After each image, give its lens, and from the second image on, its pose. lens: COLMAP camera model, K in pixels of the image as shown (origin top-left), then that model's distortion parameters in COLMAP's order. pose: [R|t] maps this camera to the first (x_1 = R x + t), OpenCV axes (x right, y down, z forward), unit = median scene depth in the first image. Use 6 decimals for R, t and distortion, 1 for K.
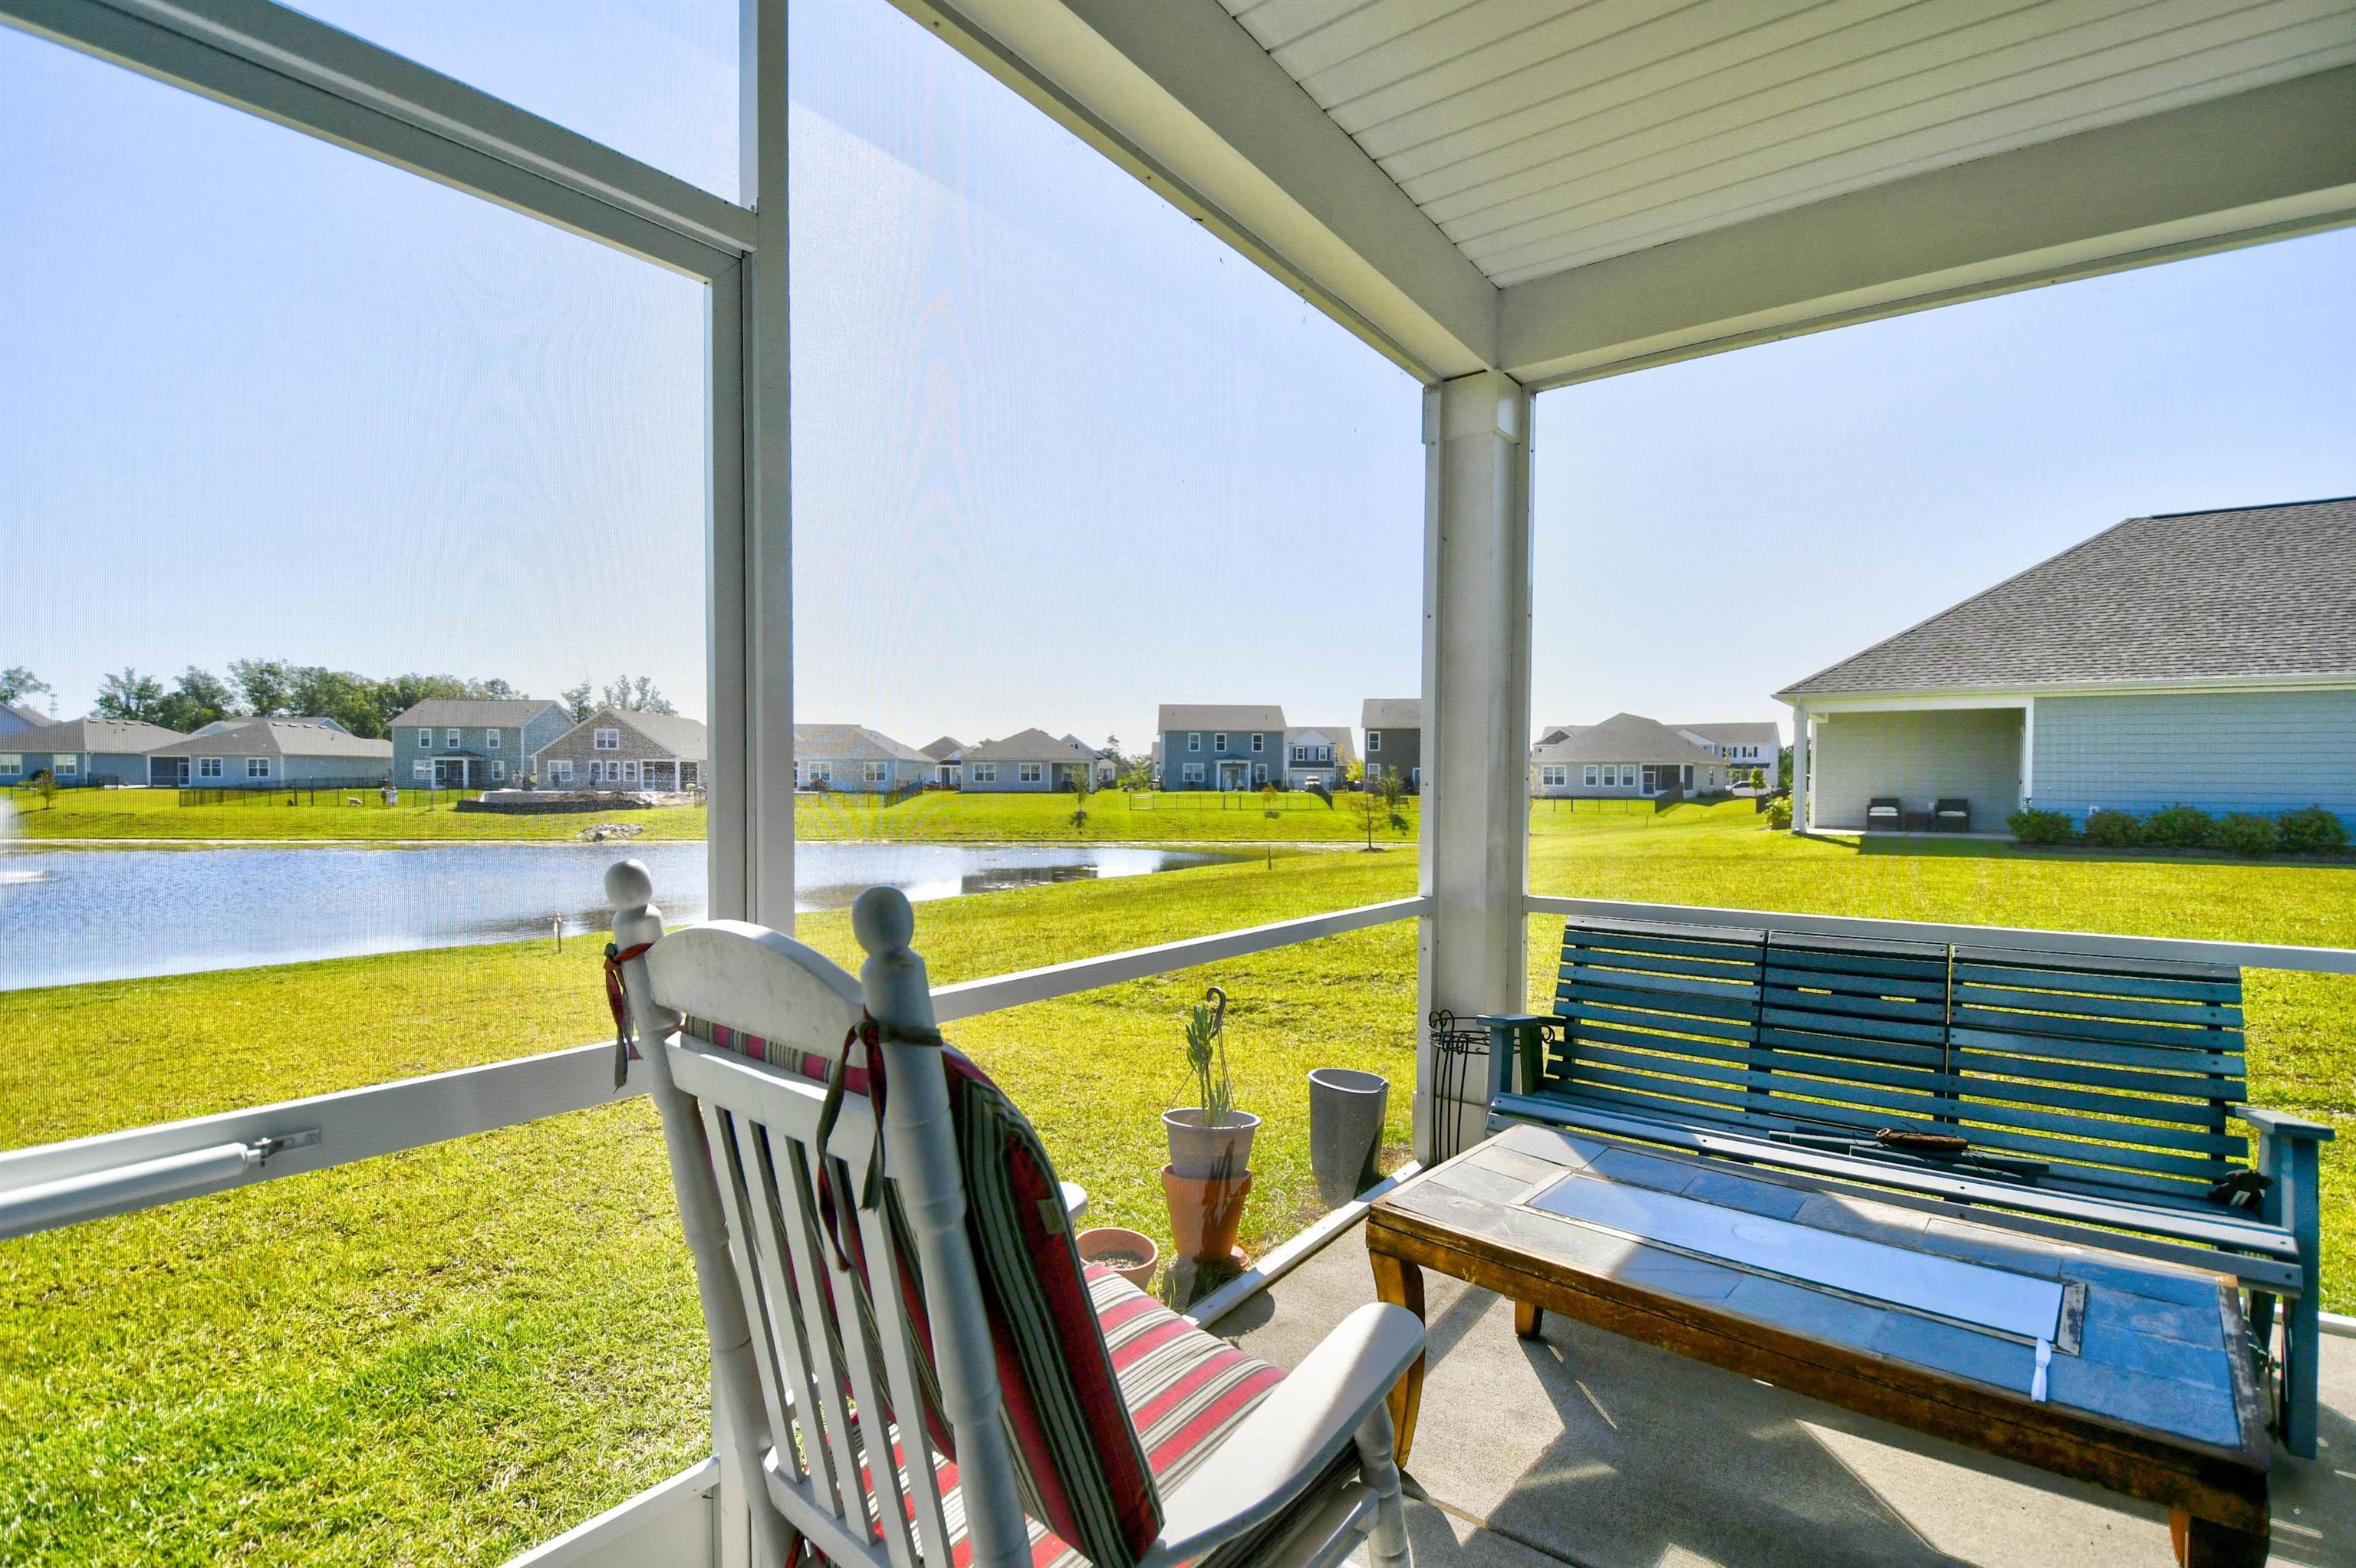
lens RADIAL K [[1058.7, 0, 1179.6], [0, 1058.7, 795.4], [0, 0, 1]] dist [-0.007865, -0.005654]
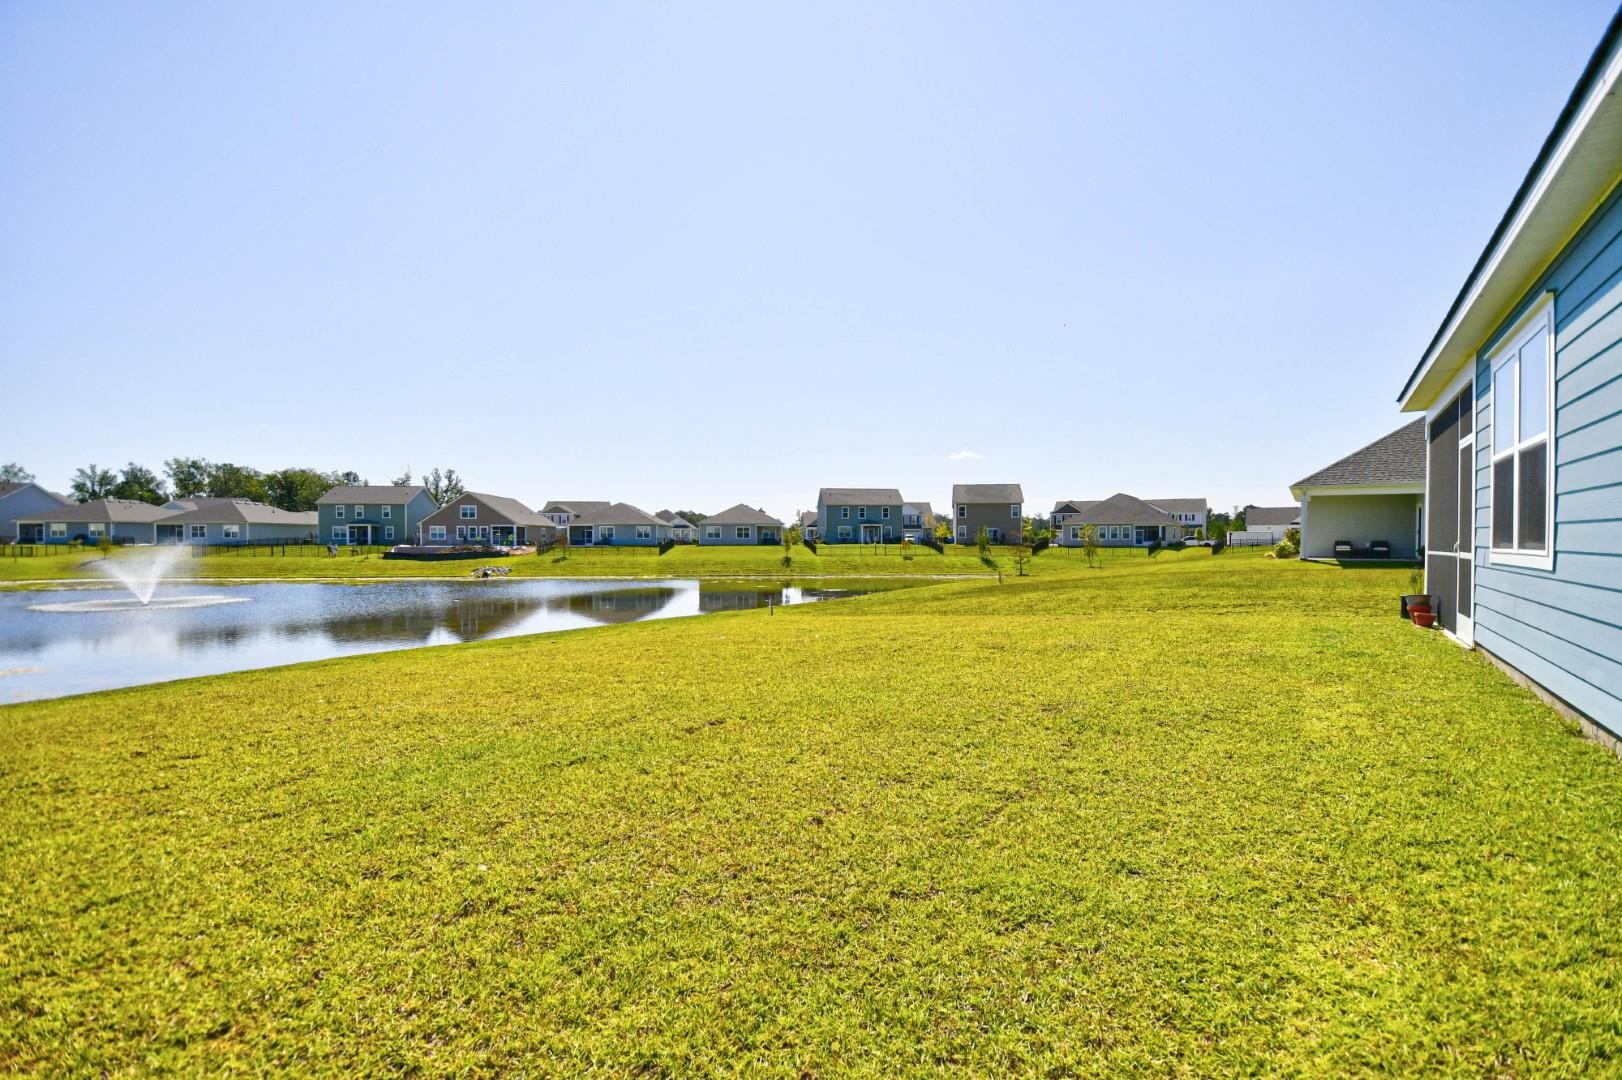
lens RADIAL K [[729.0, 0, 810.7], [0, 729.0, 547.4], [0, 0, 1]] dist [-0.007865, -0.005654]
pose [[0.999119, -0.005773, 0.041577, -0.082383], [0.005866, 0.999981, -0.002110, 0.002737], [-0.041564, 0.002353, 0.999133, -0.062120]]
